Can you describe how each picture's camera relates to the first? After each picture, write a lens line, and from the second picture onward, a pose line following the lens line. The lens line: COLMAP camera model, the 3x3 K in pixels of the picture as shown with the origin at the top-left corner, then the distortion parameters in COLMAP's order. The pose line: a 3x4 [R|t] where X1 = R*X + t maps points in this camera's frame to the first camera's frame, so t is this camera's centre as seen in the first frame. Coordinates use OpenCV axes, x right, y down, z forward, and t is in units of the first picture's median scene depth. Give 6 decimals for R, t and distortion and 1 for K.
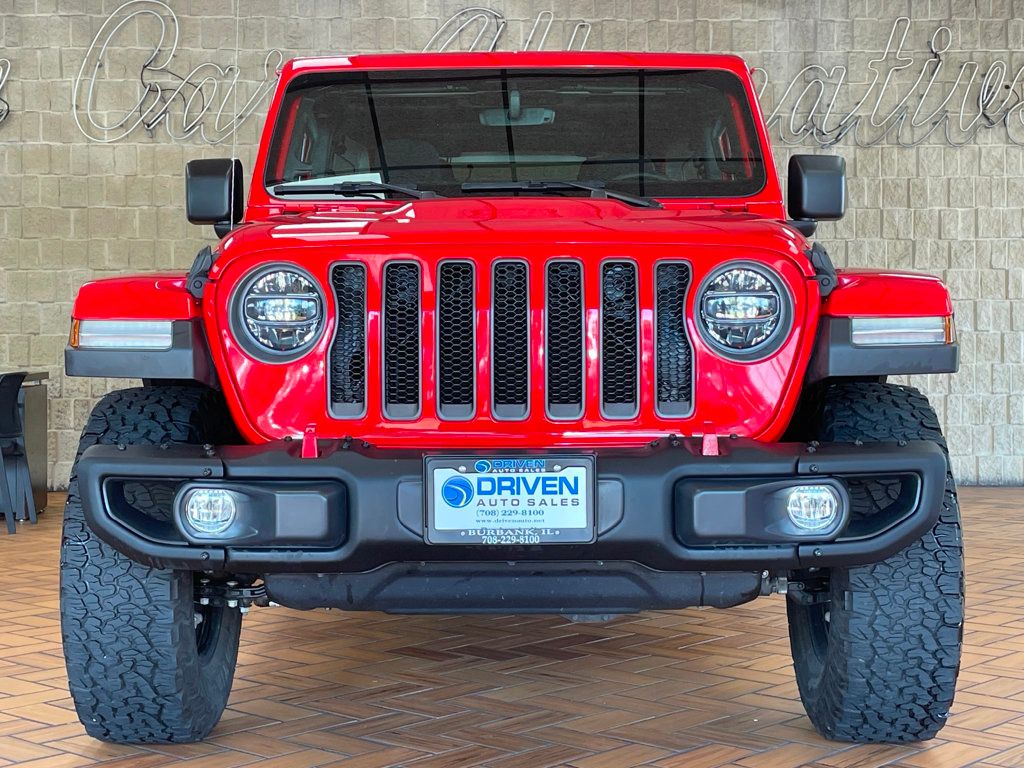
lens RADIAL K [[1696.3, 0, 509.7], [0, 1696.3, 383.2], [0, 0, 1]] dist [0.089425, 0.000000]
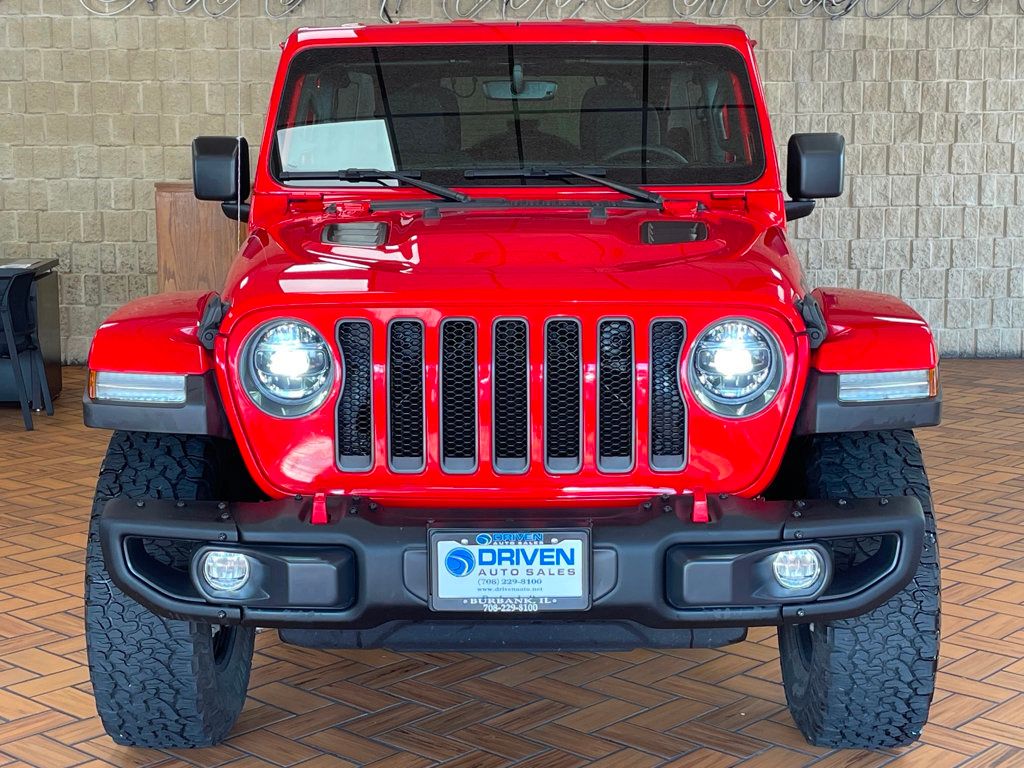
lens RADIAL K [[1696.3, 0, 516.0], [0, 1696.3, 382.6], [0, 0, 1]] dist [0.089425, 0.000000]
pose [[0.999999, 0.000233, -0.001206, 0.004824], [-0.000075, 0.991608, 0.129284, -0.165487], [0.001226, -0.129284, 0.991607, -0.029673]]
